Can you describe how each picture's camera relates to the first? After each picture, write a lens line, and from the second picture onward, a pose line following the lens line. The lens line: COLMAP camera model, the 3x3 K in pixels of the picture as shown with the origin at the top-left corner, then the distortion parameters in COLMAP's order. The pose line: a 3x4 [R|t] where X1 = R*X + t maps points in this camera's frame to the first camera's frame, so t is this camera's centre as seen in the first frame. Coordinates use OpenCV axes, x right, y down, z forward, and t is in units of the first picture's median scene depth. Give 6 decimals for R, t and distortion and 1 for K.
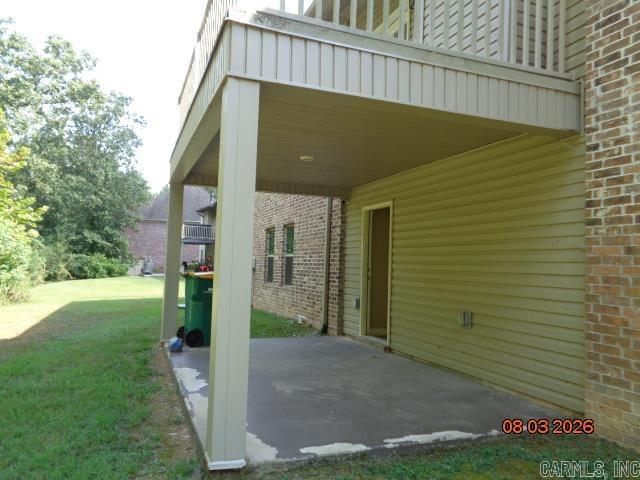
lens RADIAL K [[483.8, 0, 319.9], [0, 483.8, 240.5], [0, 0, 1]] dist [0.002191, -0.004596]
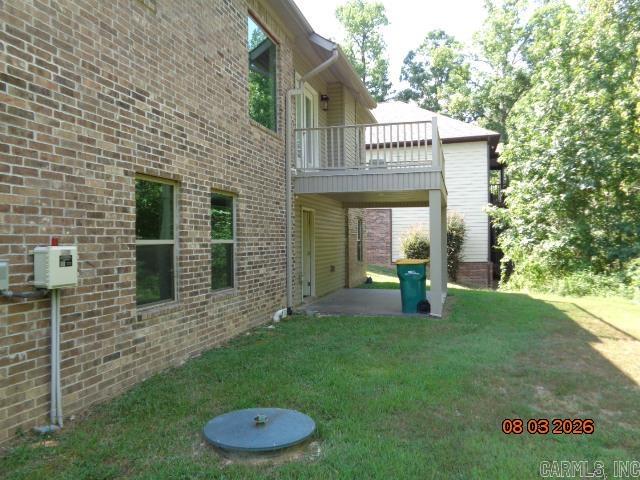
lens RADIAL K [[483.8, 0, 320.1], [0, 483.8, 240.0], [0, 0, 1]] dist [0.002191, -0.004596]
pose [[-0.797714, -0.016458, 0.602811, -0.592002], [-0.040951, 0.998798, -0.026921, 0.044678], [-0.601644, -0.046161, -0.797429, 1.572729]]
